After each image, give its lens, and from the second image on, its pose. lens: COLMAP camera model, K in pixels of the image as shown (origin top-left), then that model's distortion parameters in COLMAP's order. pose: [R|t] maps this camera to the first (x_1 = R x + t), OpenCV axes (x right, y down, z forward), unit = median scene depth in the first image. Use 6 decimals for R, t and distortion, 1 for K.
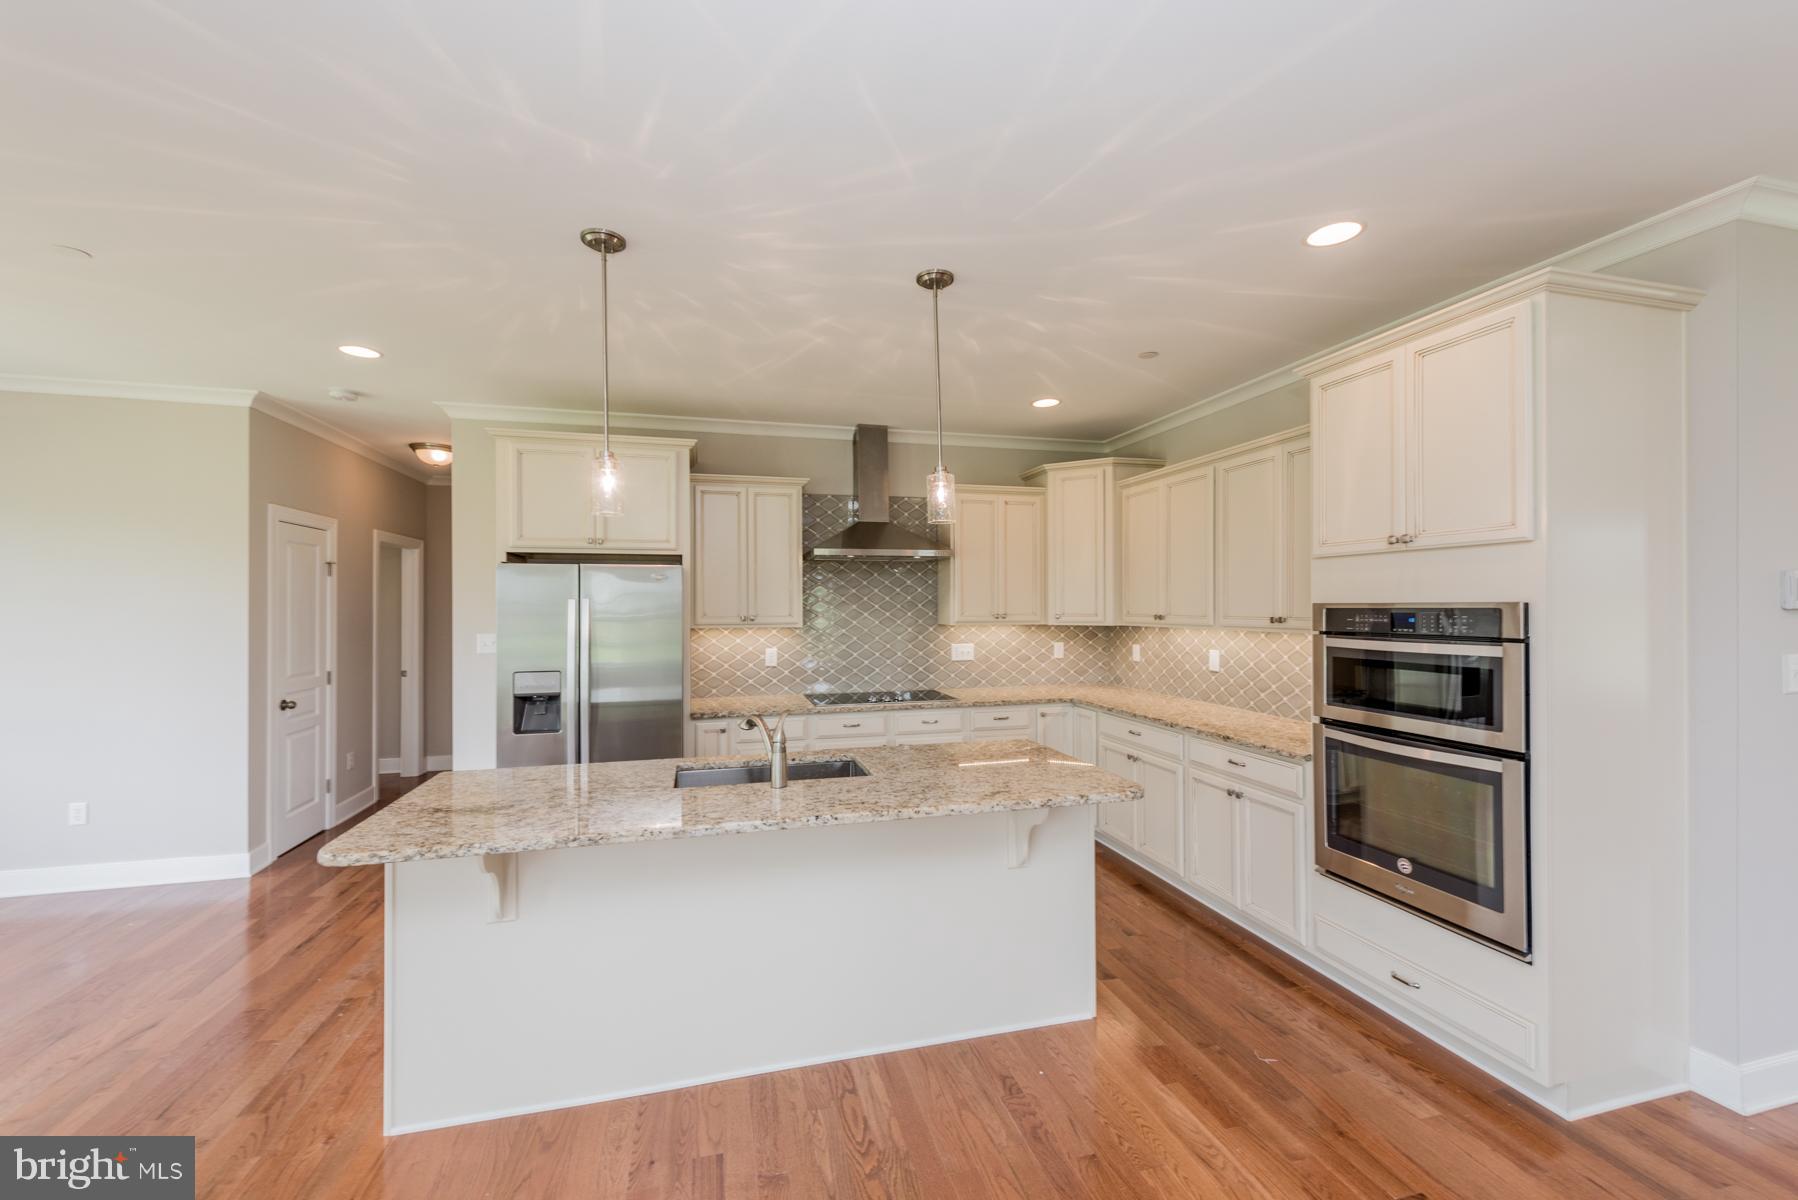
lens RADIAL K [[724.0, 0, 894.9], [0, 724.0, 605.4], [0, 0, 1]] dist [0.010269, -0.003733]
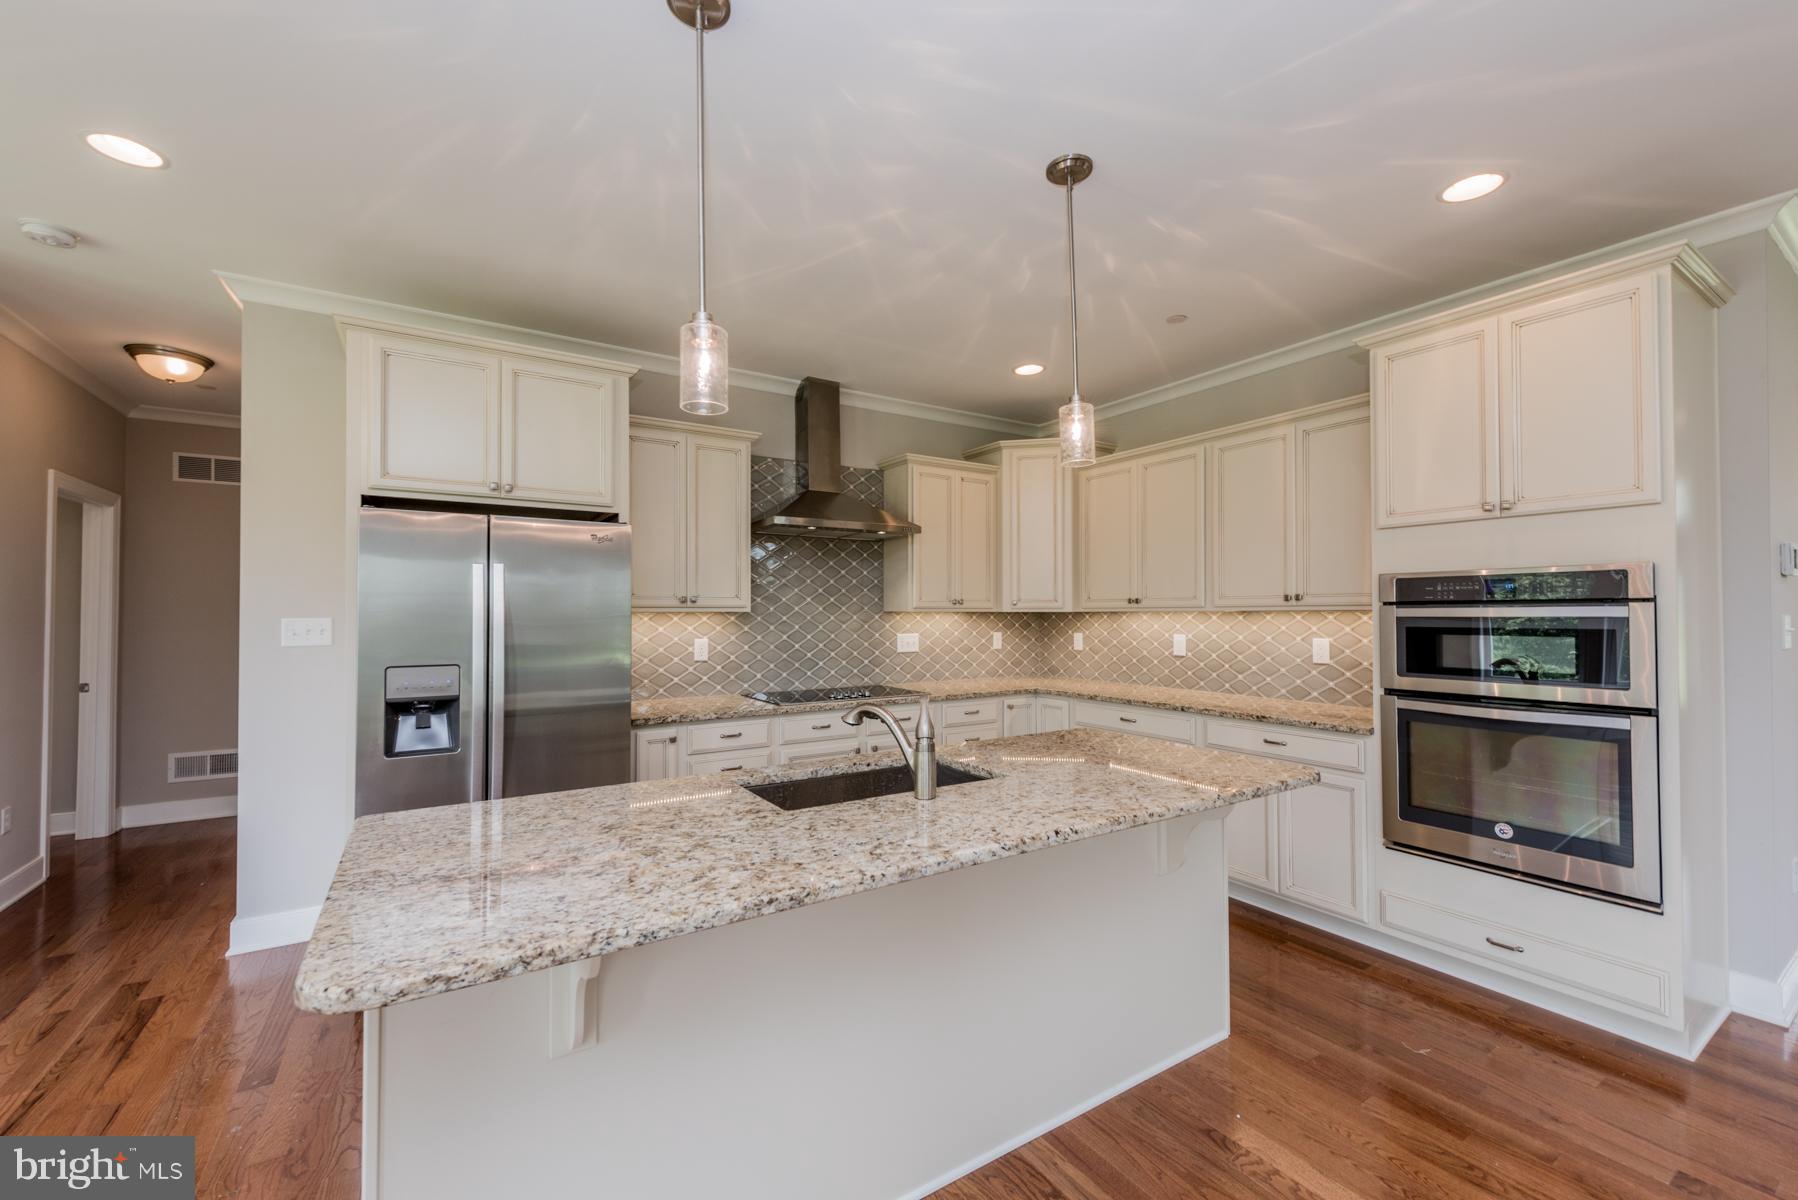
lens RADIAL K [[724.0, 0, 894.5], [0, 724.0, 605.6], [0, 0, 1]] dist [0.010269, -0.003733]
pose [[0.952663, 0.005982, 0.303971, -0.331074], [-0.002056, 0.999910, -0.013233, 0.050337], [-0.304023, 0.011982, 0.952589, 0.238680]]
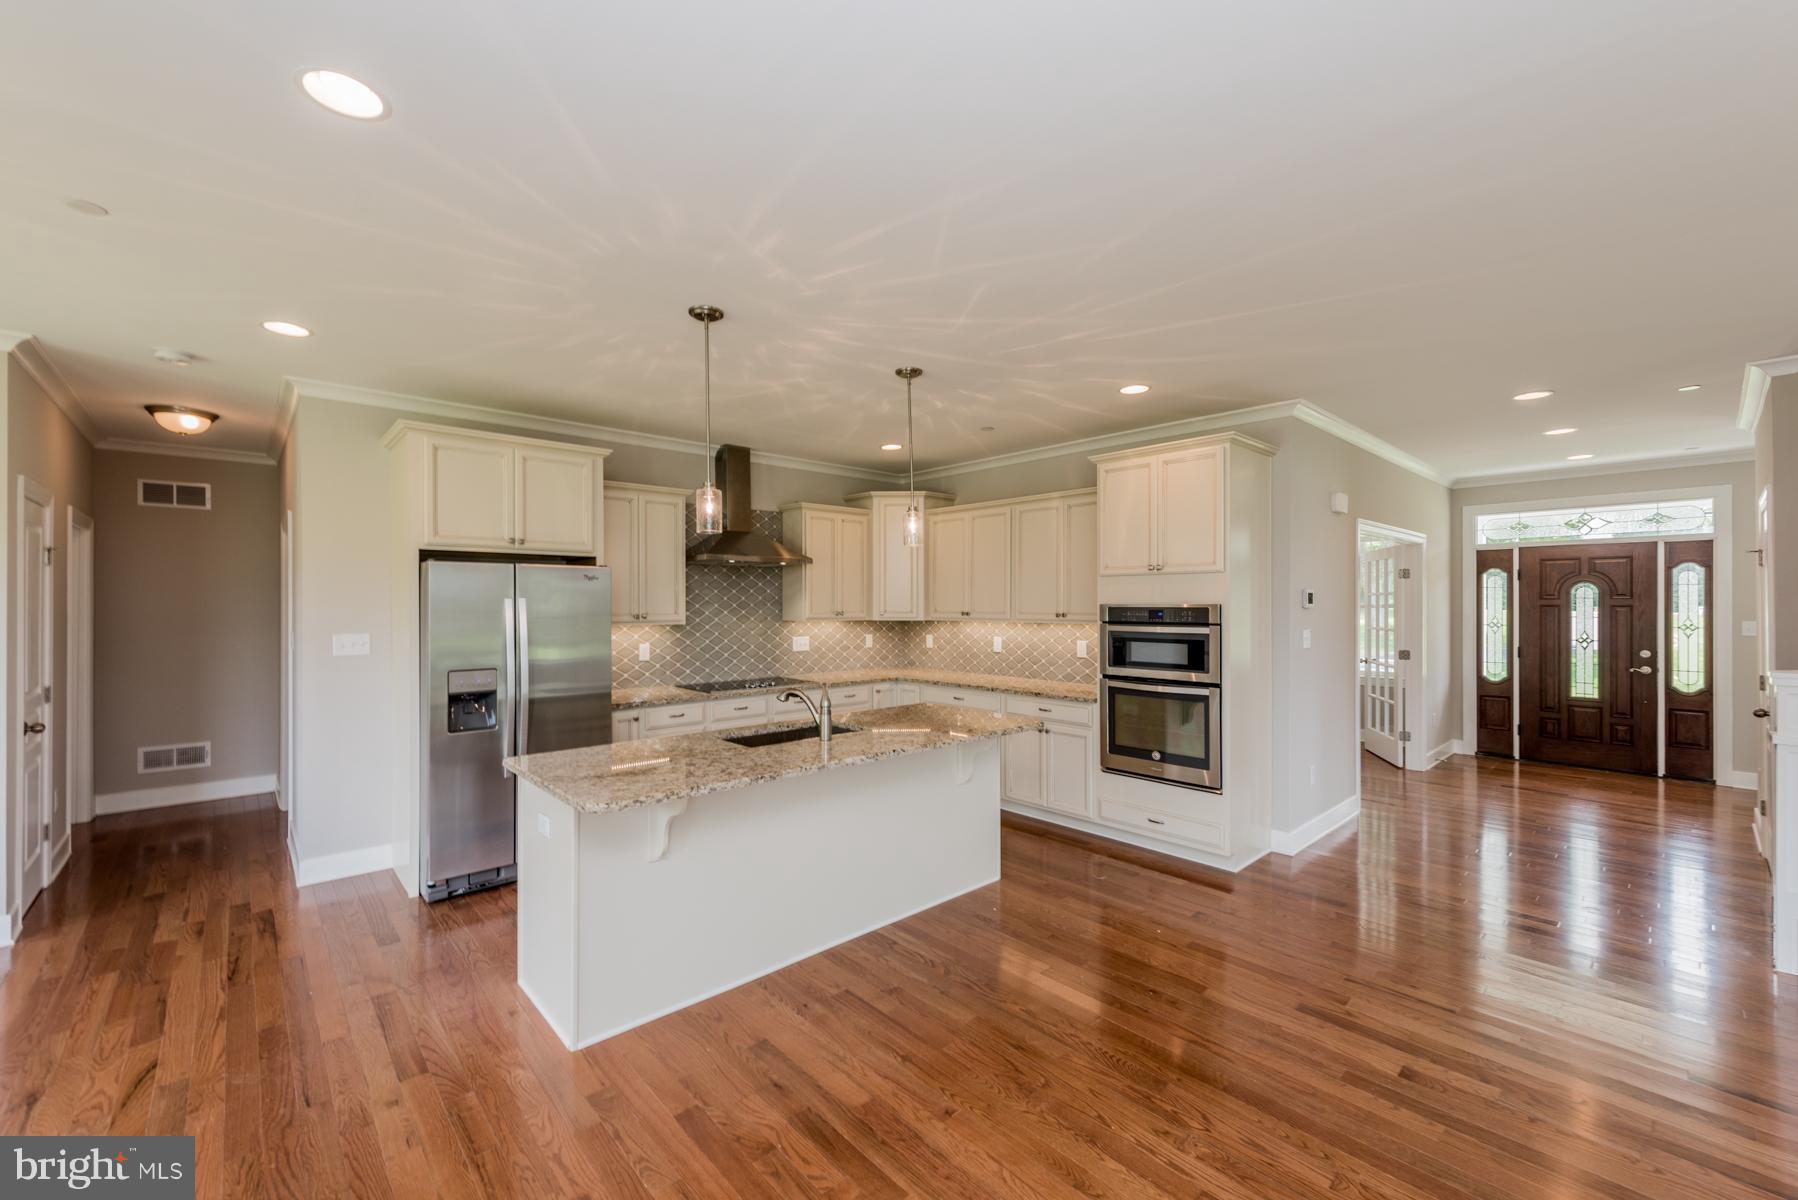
lens RADIAL K [[724.0, 0, 896.8], [0, 724.0, 605.4], [0, 0, 1]] dist [0.010269, -0.003733]
pose [[0.885602, 0.001336, 0.464444, -0.530329], [-0.002699, 0.999994, 0.002271, -0.002344], [-0.464438, -0.003265, 0.885600, -0.198945]]
